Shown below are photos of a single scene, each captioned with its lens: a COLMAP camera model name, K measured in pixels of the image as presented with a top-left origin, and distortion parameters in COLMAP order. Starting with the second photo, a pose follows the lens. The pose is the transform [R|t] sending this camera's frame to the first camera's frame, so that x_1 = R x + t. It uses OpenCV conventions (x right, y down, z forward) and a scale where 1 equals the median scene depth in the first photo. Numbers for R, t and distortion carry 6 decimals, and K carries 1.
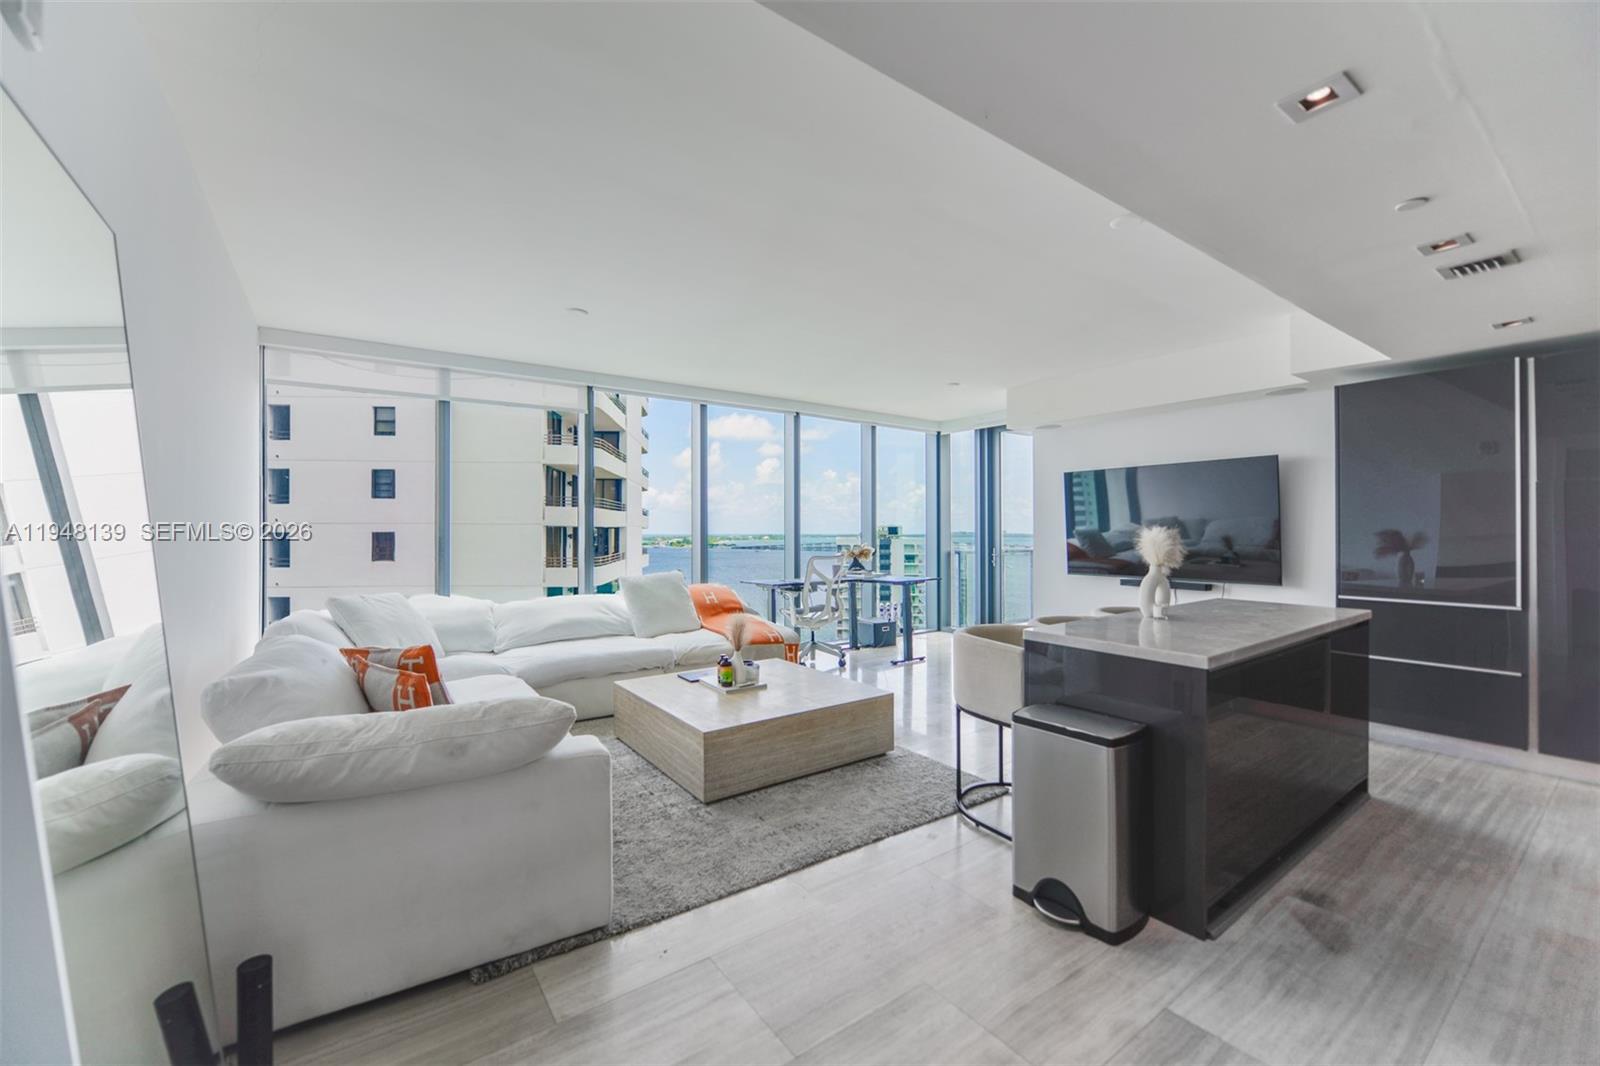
lens RADIAL K [[640.9, 0, 791.7], [0, 640.9, 526.3], [0, 0, 1]] dist [0.011878, -0.004973]
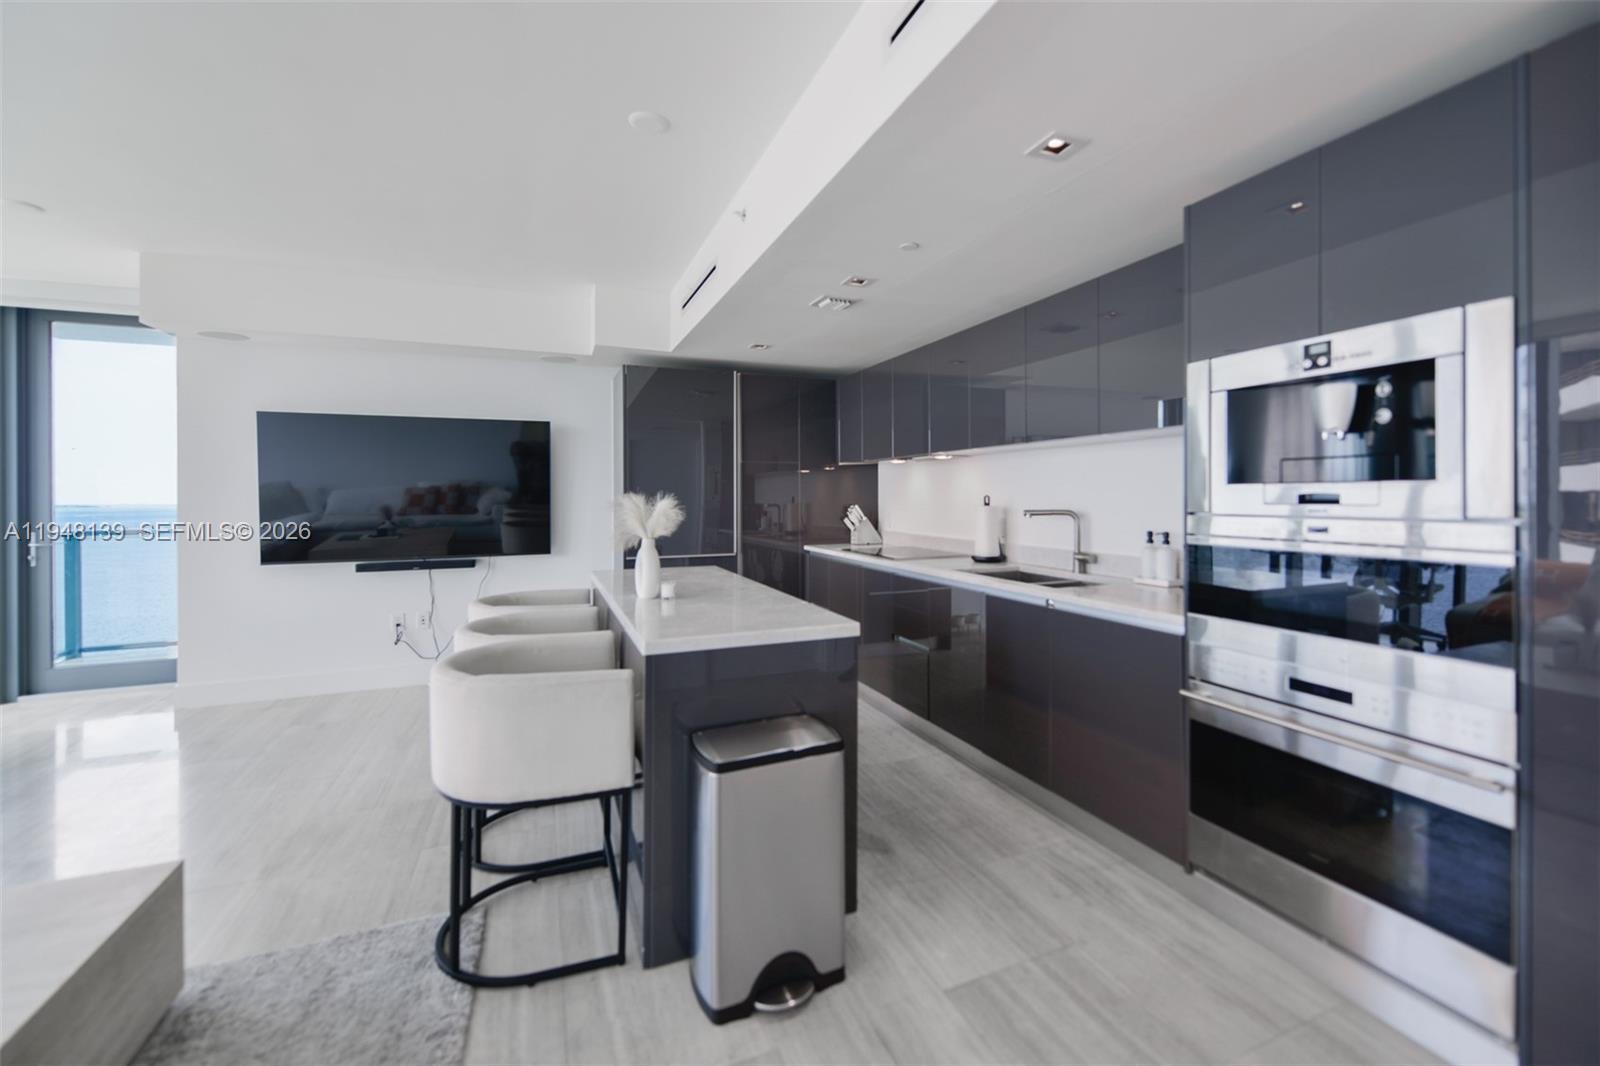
lens RADIAL K [[673.4, 0, 846.8], [0, 673.4, 493.3], [0, 0, 1]] dist [0.015059, -0.005438]
pose [[0.207791, 0.004057, 0.978165, -0.228825], [-0.003027, 0.999989, -0.003505, 0.001765], [-0.978169, -0.002233, 0.207801, 0.473430]]
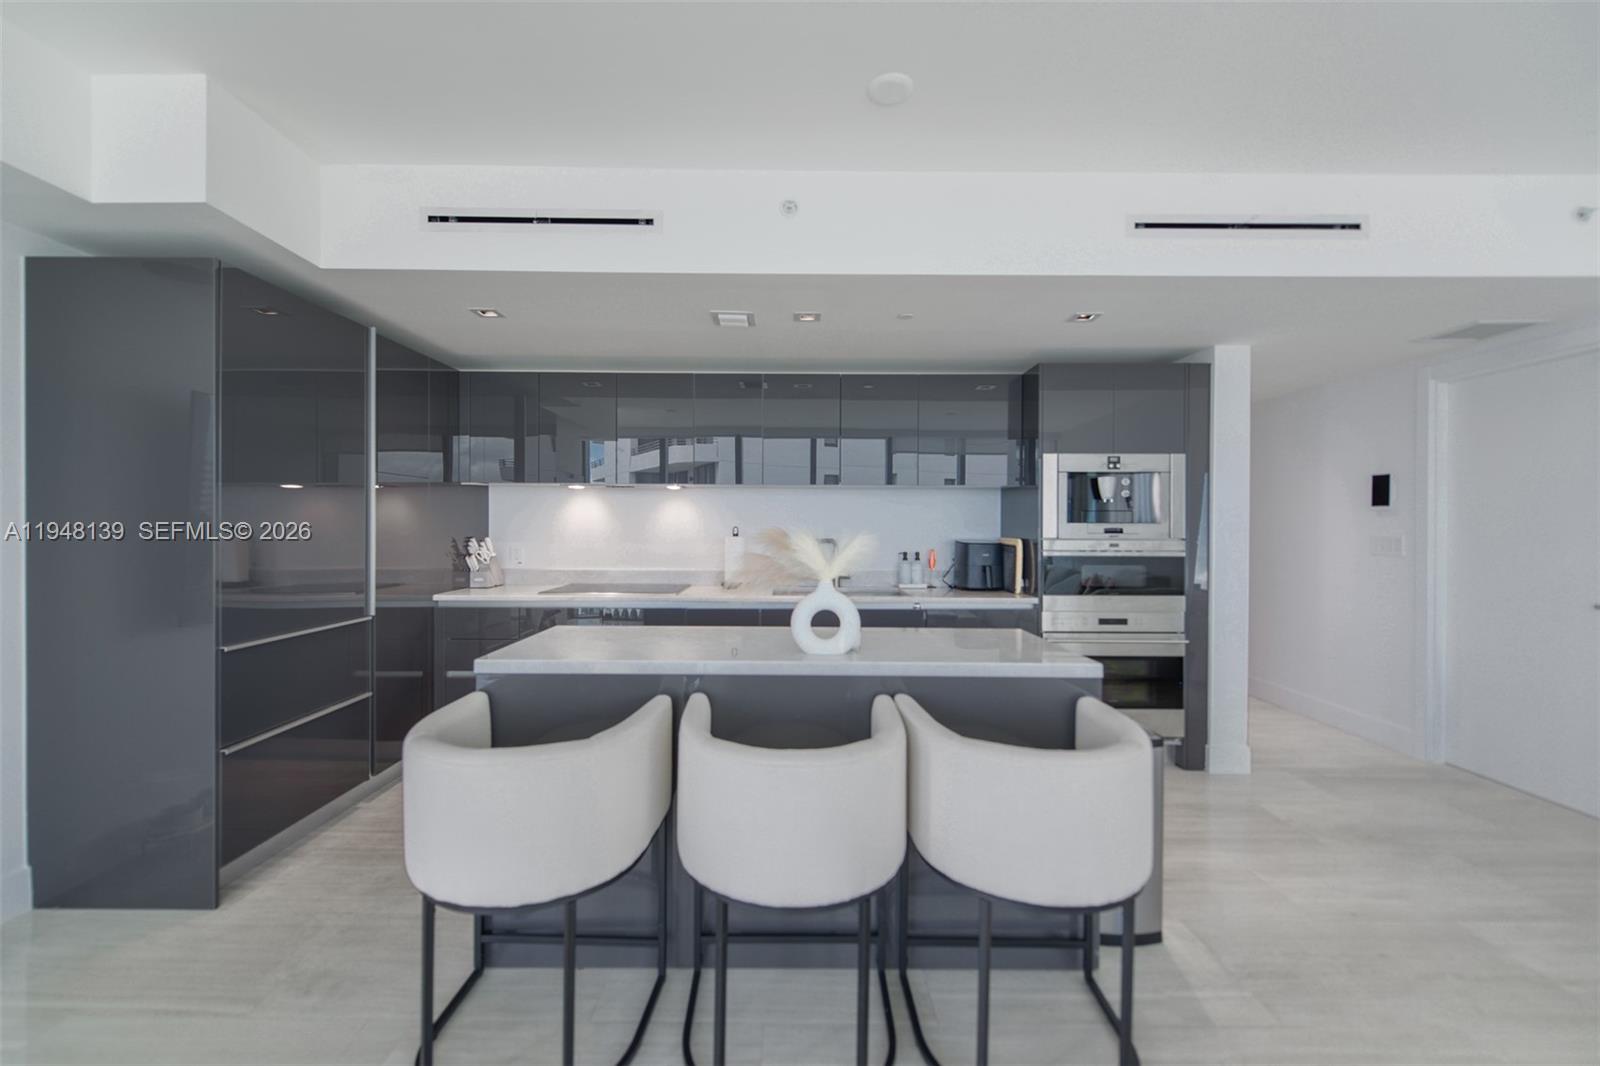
lens RADIAL K [[640.9, 0, 791.7], [0, 640.9, 526.3], [0, 0, 1]] dist [0.011878, -0.004973]
pose [[-0.810980, -0.003410, 0.585064, 0.156185], [-0.008794, 0.999941, -0.006361, 0.007091], [-0.585007, -0.010304, -0.810962, 1.343870]]
